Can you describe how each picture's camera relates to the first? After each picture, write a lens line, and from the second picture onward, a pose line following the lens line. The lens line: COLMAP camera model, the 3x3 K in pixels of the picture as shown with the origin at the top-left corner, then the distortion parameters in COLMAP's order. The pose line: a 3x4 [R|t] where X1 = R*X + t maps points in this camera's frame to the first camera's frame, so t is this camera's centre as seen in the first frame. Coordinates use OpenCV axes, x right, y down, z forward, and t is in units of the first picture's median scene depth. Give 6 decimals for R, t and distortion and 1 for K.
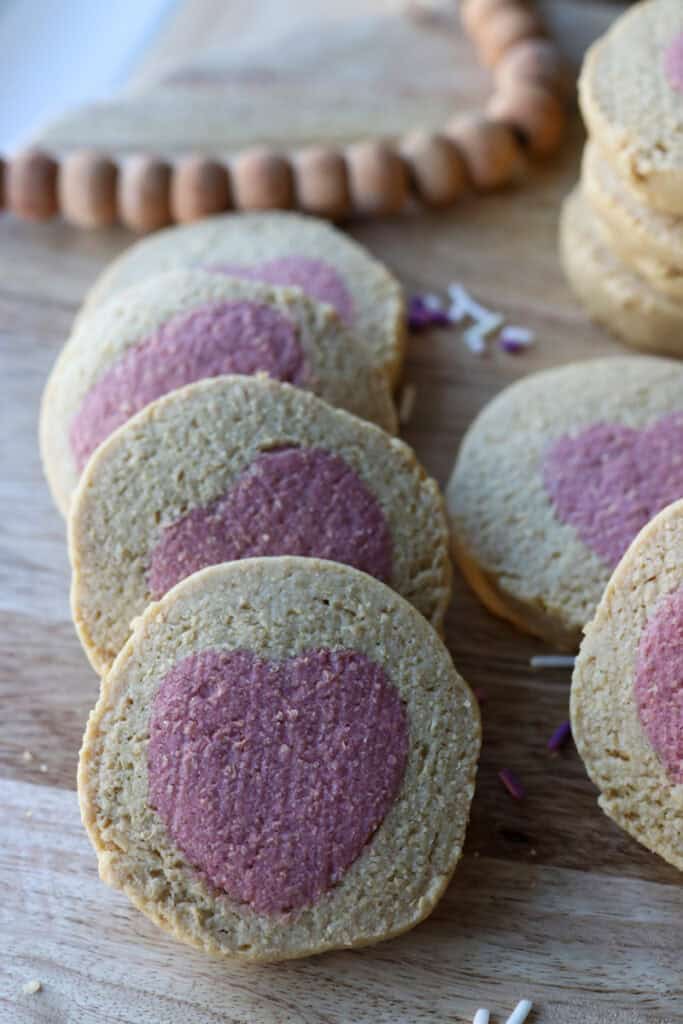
lens RADIAL K [[1773.0, 0, 341.4], [0, 1773.0, 515.2], [0, 0, 1]] dist [-0.066649, 0.000000]
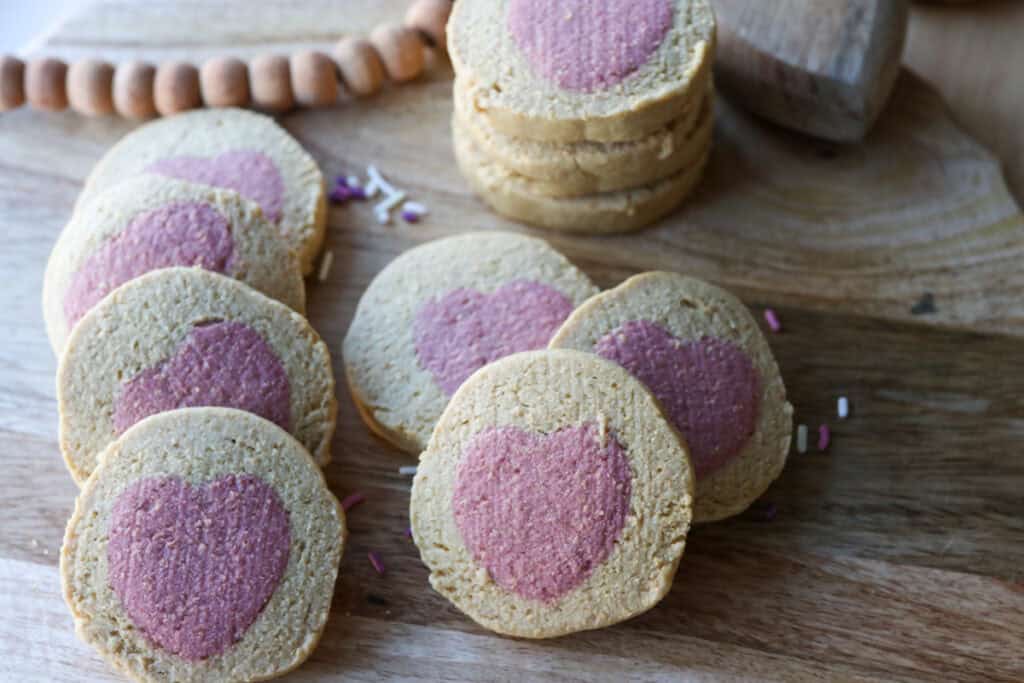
lens RADIAL K [[1773.0, 0, 509.6], [0, 1773.0, 334.4], [0, 0, 1]] dist [-0.066649, 0.000000]
pose [[0.999889, -0.008770, 0.012012, 0.186270], [0.007631, 0.995748, 0.091804, -0.156177], [-0.012766, -0.091702, 0.995705, -0.381110]]
